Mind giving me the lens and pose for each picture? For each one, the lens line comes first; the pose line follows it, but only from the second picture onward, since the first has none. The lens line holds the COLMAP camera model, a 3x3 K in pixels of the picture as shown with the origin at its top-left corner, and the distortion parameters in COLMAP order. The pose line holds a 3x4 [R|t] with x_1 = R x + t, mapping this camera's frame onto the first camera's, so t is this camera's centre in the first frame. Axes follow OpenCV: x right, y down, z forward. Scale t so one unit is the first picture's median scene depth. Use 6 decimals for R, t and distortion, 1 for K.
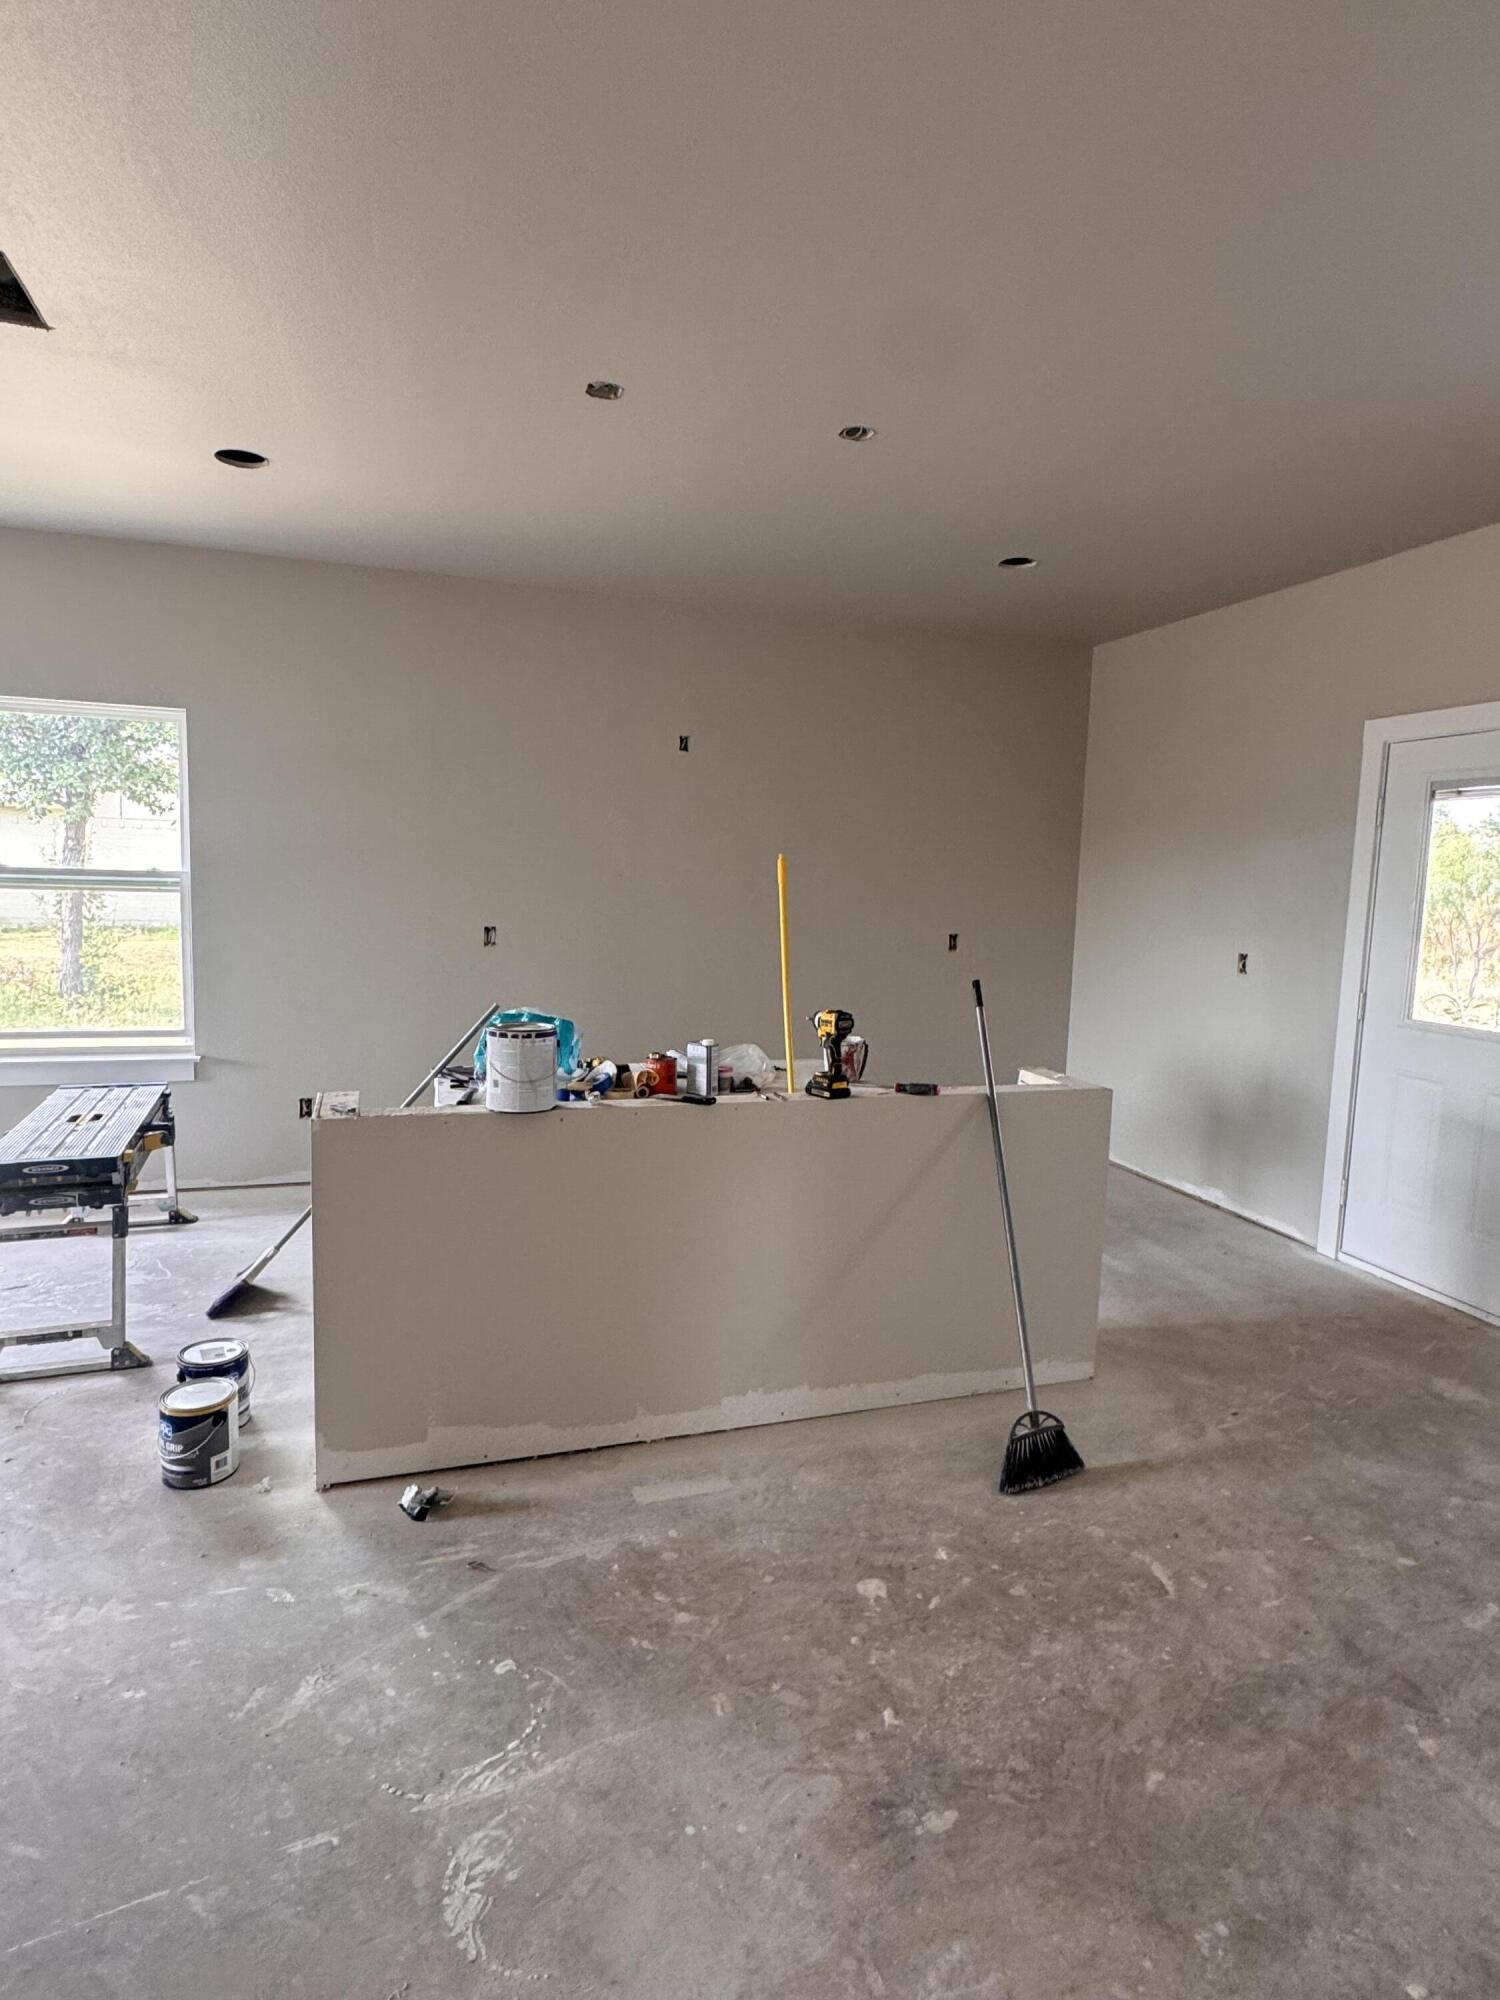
lens RADIAL K [[1113.5, 0, 750.0], [0, 1113.5, 1000.0], [0, 0, 1]] dist [-0.006963, -0.003534]
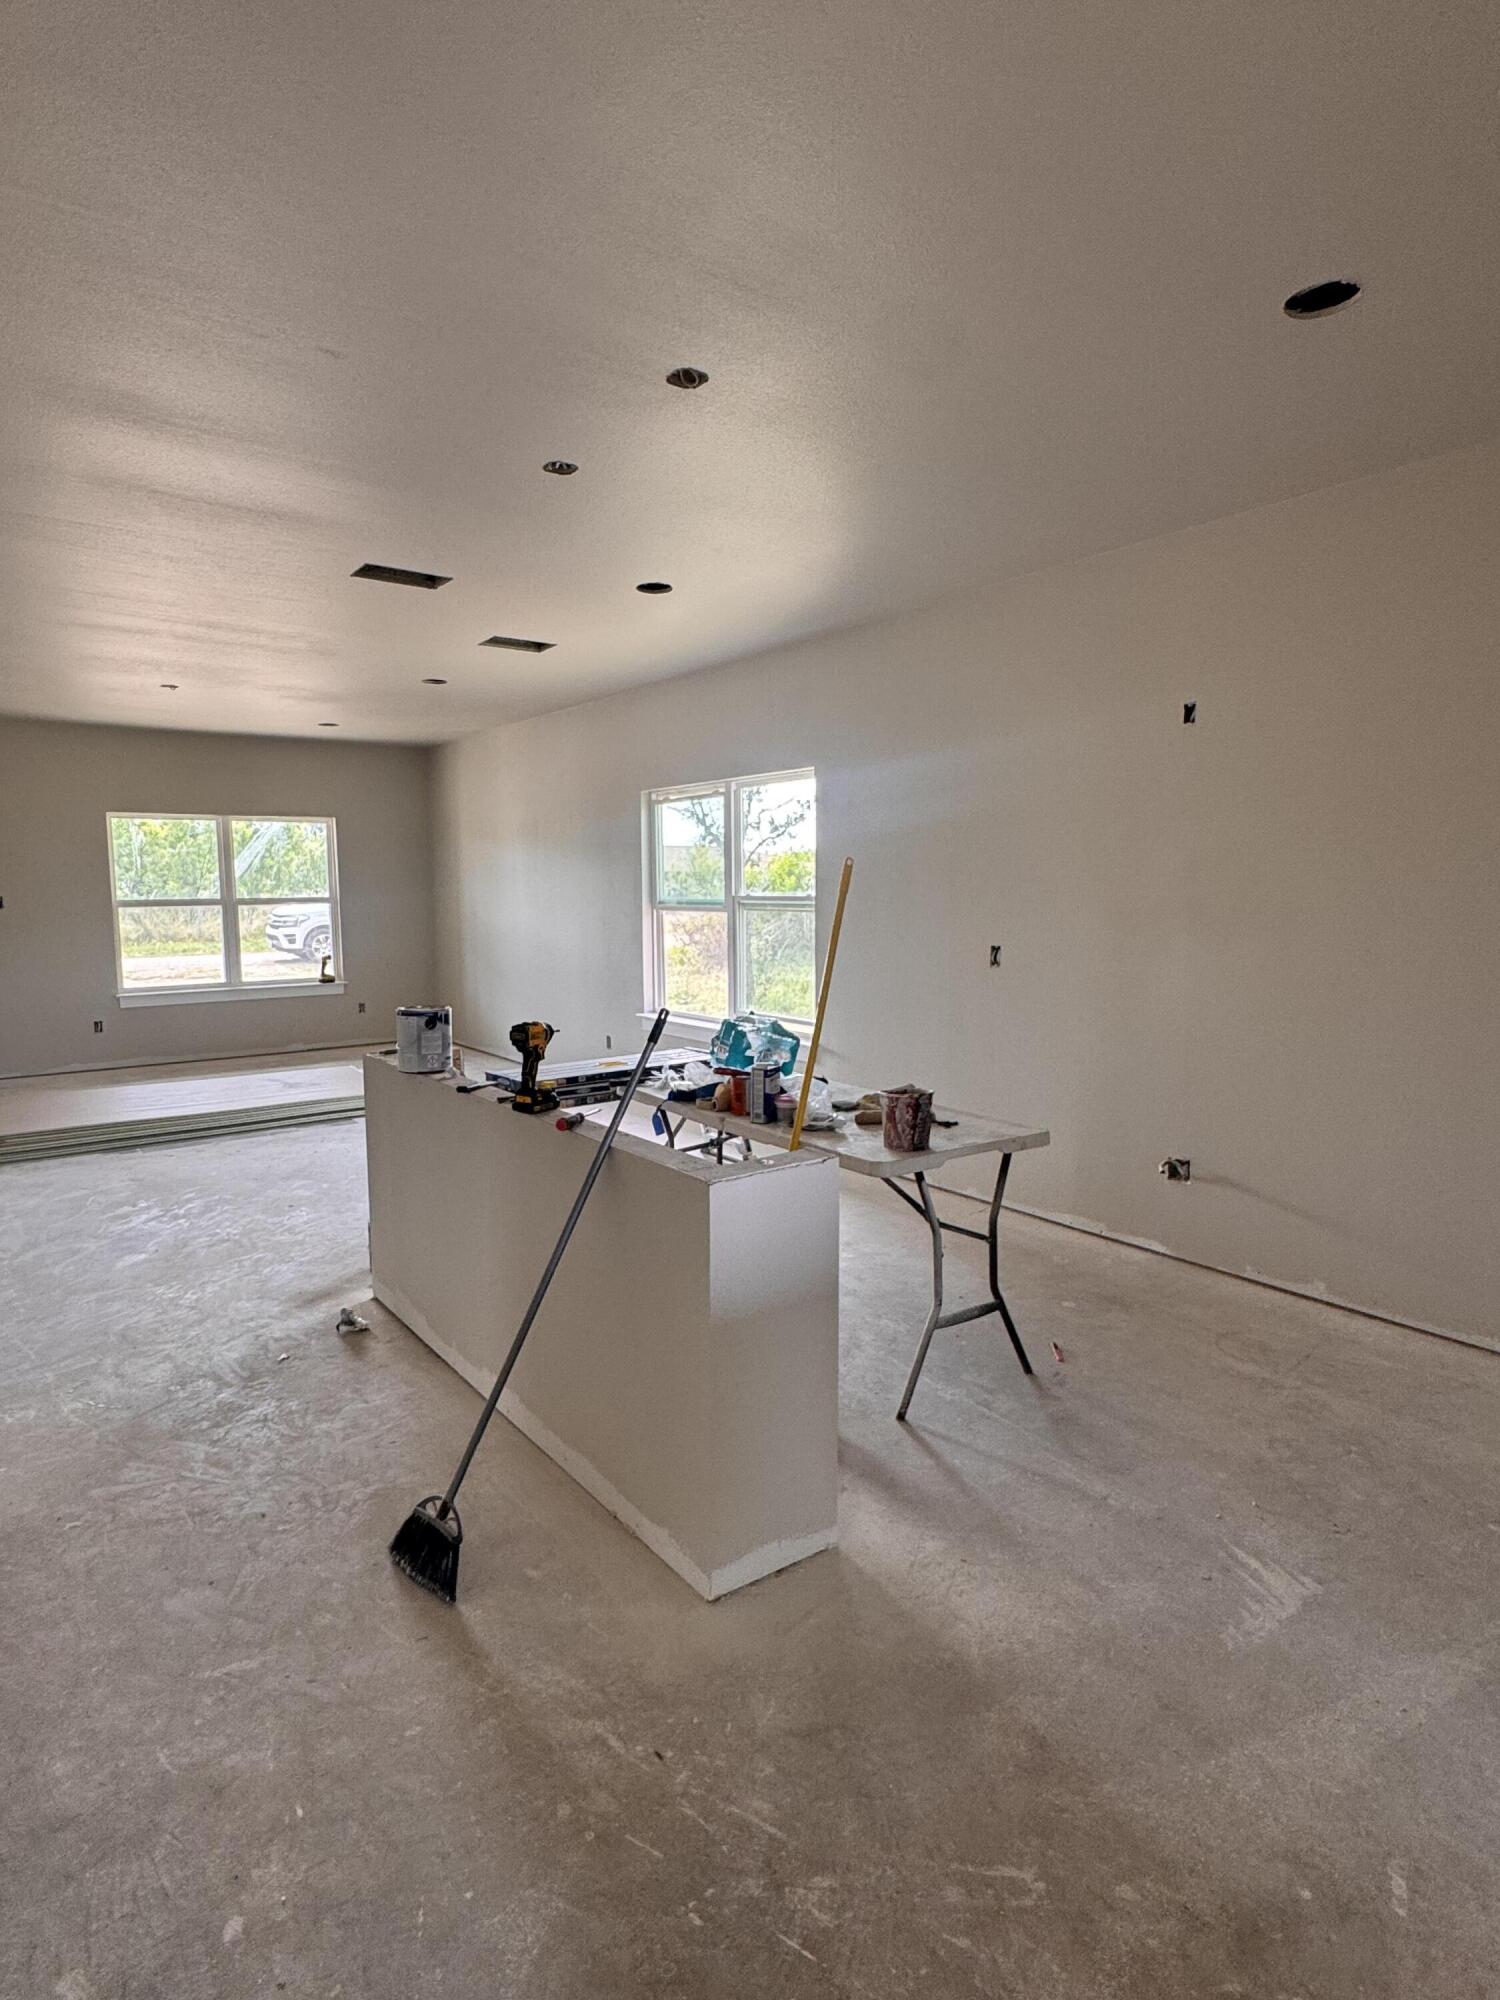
lens RADIAL K [[1098.4, 0, 750.0], [0, 1098.4, 1000.0], [0, 0, 1]] dist [0.003074, -0.001122]
pose [[0.286928, 0.063298, -0.955858, 0.953307], [-0.077822, 0.996057, 0.042599, -0.066462], [0.954786, 0.062164, 0.290723, 0.805274]]
